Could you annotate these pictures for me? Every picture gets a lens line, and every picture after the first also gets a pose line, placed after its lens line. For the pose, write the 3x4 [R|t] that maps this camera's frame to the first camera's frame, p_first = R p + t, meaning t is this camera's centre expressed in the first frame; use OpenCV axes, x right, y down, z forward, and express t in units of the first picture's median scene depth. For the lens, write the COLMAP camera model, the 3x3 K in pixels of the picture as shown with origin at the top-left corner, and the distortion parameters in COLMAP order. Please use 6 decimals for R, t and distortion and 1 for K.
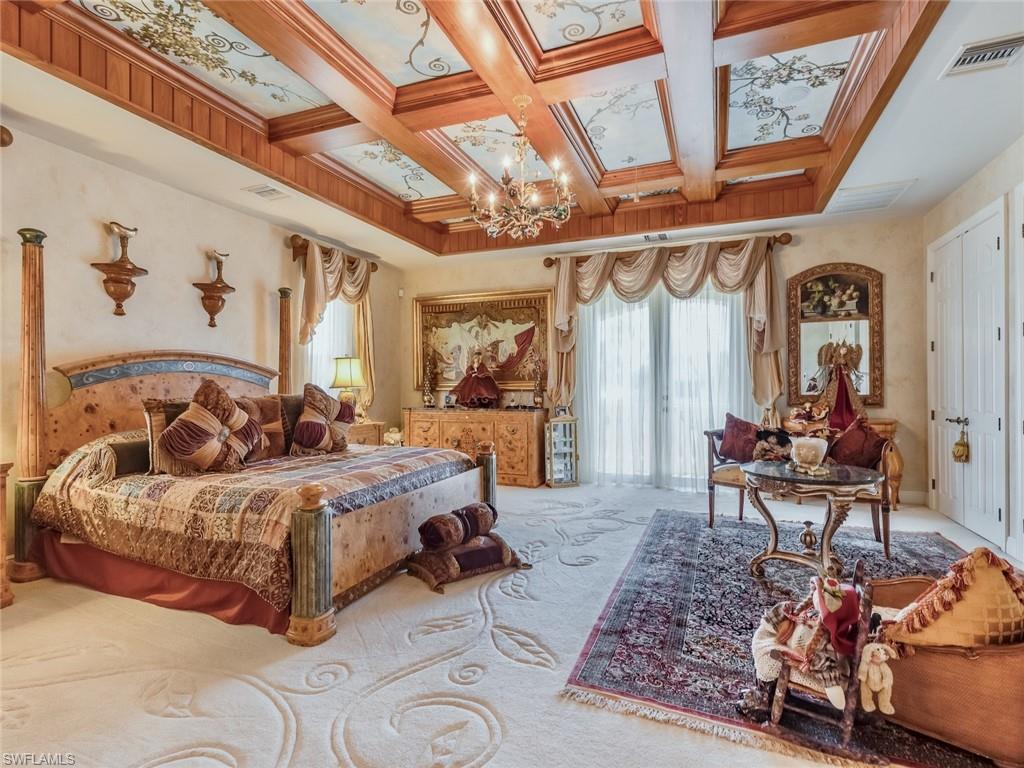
lens RADIAL K [[510.0, 0, 514.8], [0, 510.0, 383.4], [0, 0, 1]] dist [-0.002510, -0.000413]
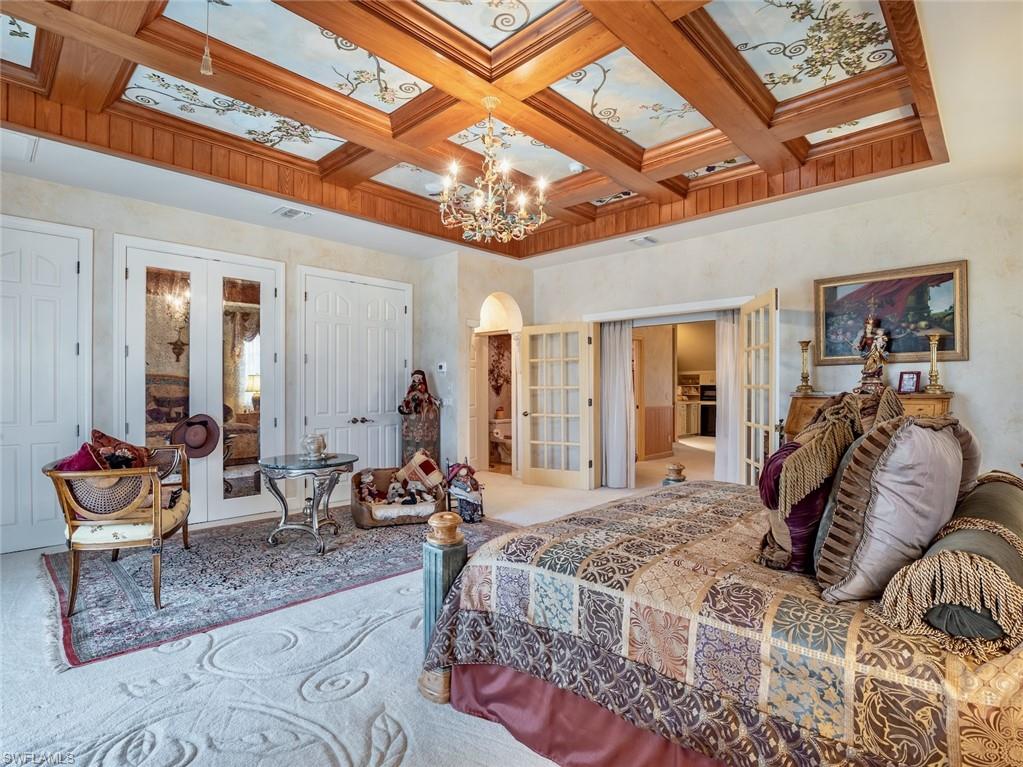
lens RADIAL K [[523.4, 0, 515.4], [0, 523.4, 381.9], [0, 0, 1]] dist [-0.006420, -0.000702]
pose [[-0.924570, 0.008708, 0.380913, -0.433076], [0.006896, 0.999957, -0.006123, -0.013680], [-0.380950, -0.003035, -0.924591, 2.035005]]
